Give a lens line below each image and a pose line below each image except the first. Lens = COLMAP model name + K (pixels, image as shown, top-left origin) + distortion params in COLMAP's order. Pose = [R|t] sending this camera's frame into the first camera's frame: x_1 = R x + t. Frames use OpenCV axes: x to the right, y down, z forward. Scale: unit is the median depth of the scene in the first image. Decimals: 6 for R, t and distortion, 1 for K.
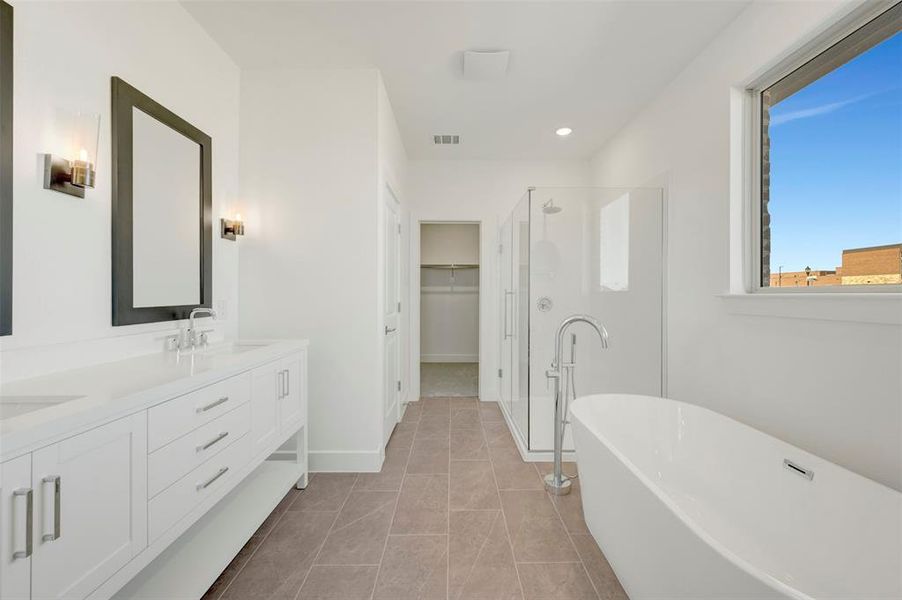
lens RADIAL K [[360.9, 0, 454.9], [0, 360.9, 295.5], [0, 0, 1]] dist [-0.006346, 0.000312]
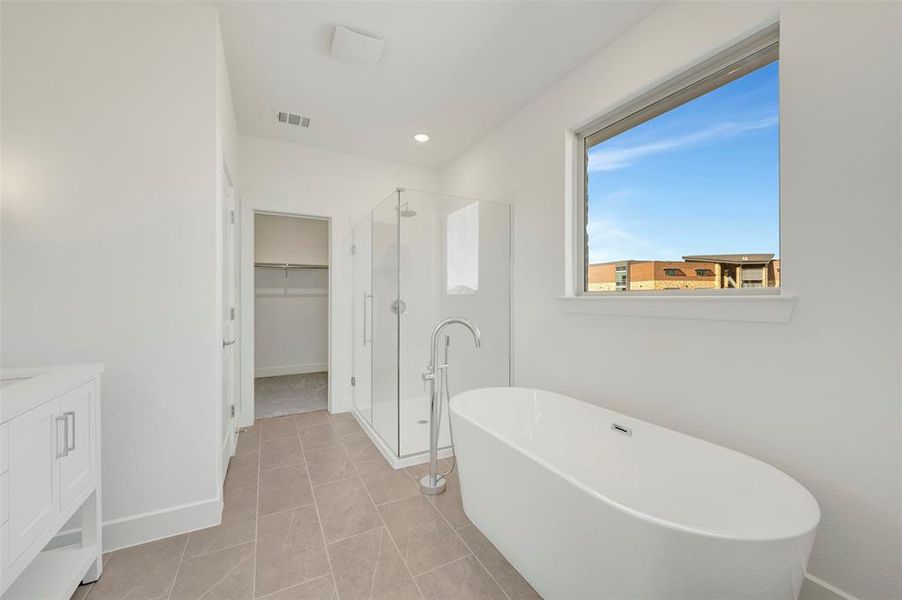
lens RADIAL K [[360.9, 0, 450.8], [0, 360.9, 299.0], [0, 0, 1]] dist [-0.006346, 0.000312]
pose [[0.884440, -0.004749, 0.466629, -0.133264], [0.003903, 0.999989, 0.002778, -0.001411], [-0.466637, -0.000636, 0.884449, 0.075226]]
